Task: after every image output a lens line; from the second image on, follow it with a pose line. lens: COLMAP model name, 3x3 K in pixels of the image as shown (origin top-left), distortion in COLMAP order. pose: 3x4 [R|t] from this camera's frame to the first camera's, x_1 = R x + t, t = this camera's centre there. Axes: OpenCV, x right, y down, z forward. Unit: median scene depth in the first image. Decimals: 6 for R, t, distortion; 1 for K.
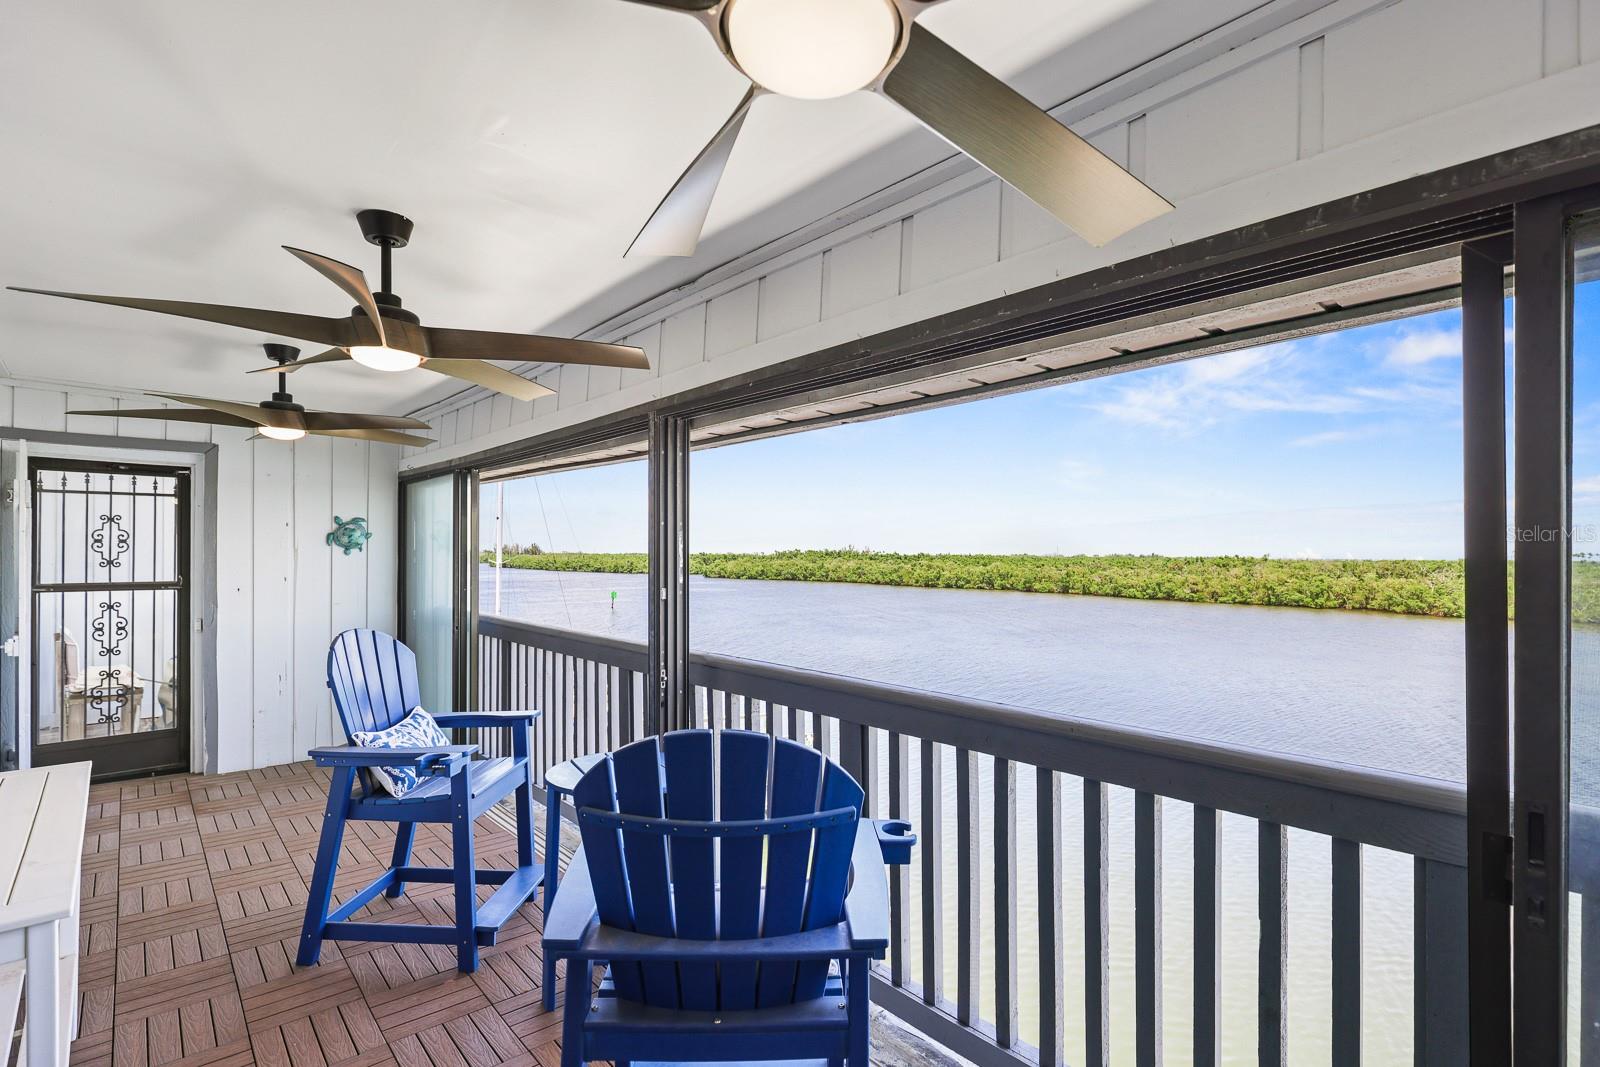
lens RADIAL K [[762.2, 0, 806.2], [0, 762.2, 554.6], [0, 0, 1]] dist [0.001421, -0.000186]
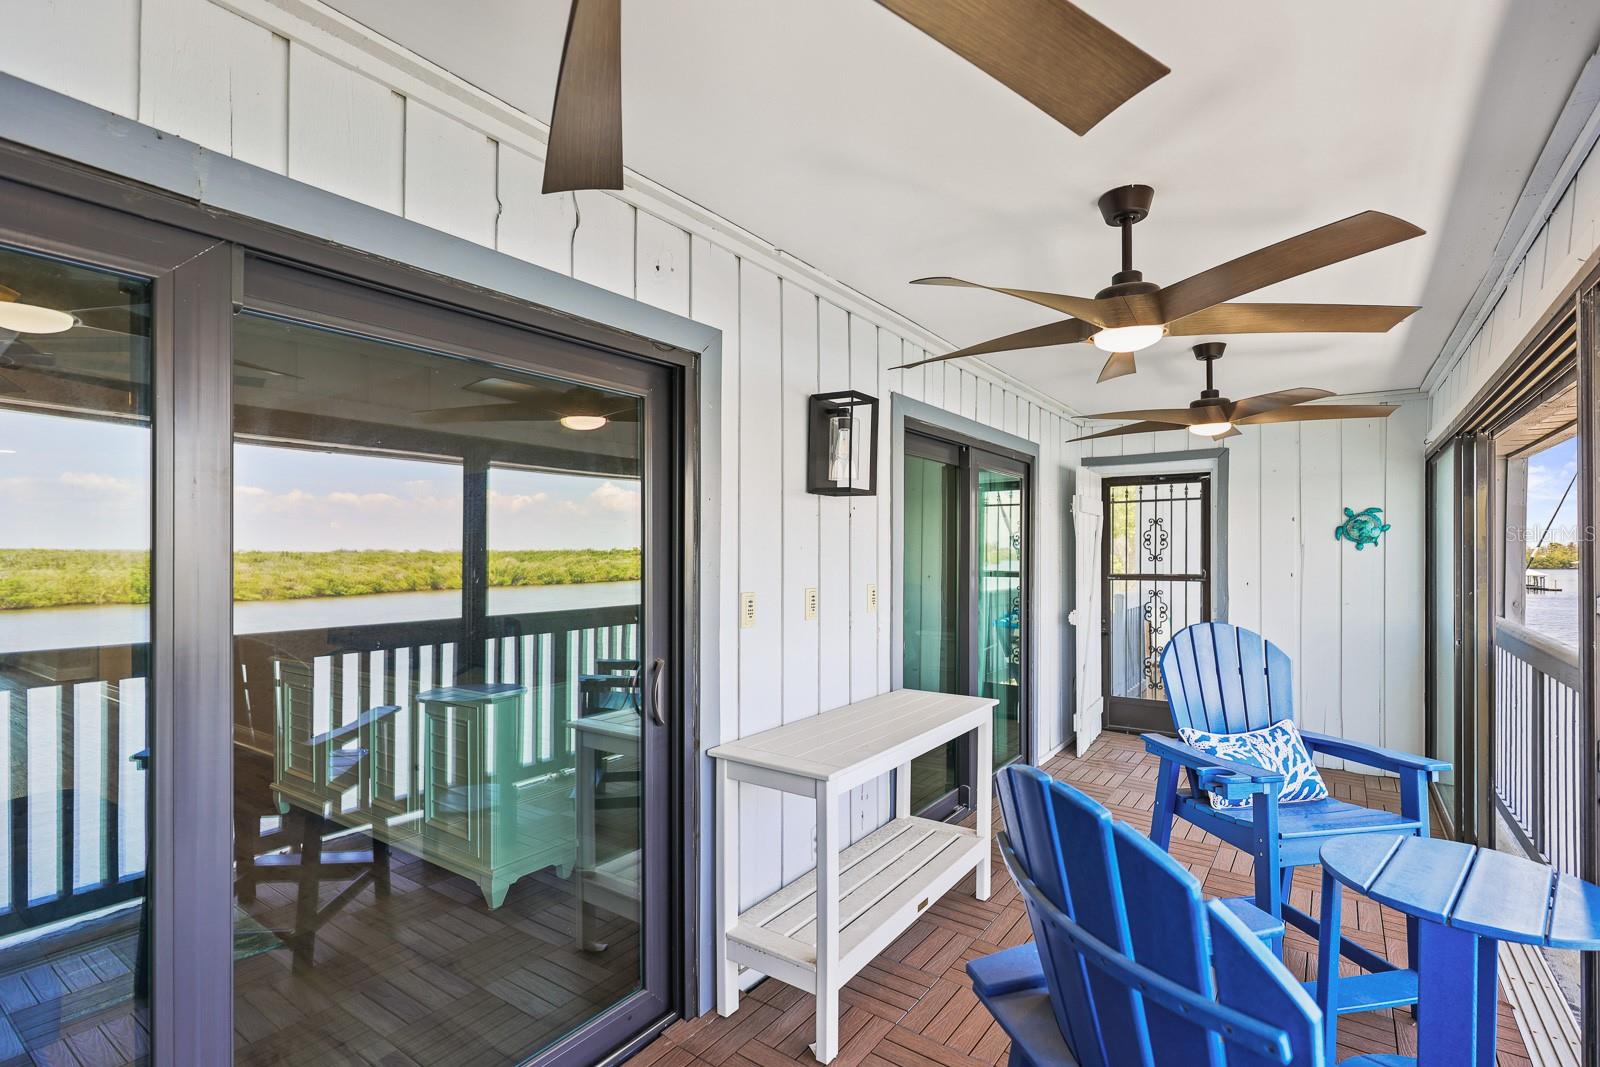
lens RADIAL K [[756.6, 0, 804.4], [0, 756.6, 551.1], [0, 0, 1]] dist [0.005658, 0.000174]
pose [[0.247888, -0.007859, -0.968757, 0.118031], [0.001894, 0.999969, -0.007627, 0.008372], [0.968787, 0.000056, 0.247895, 0.156796]]
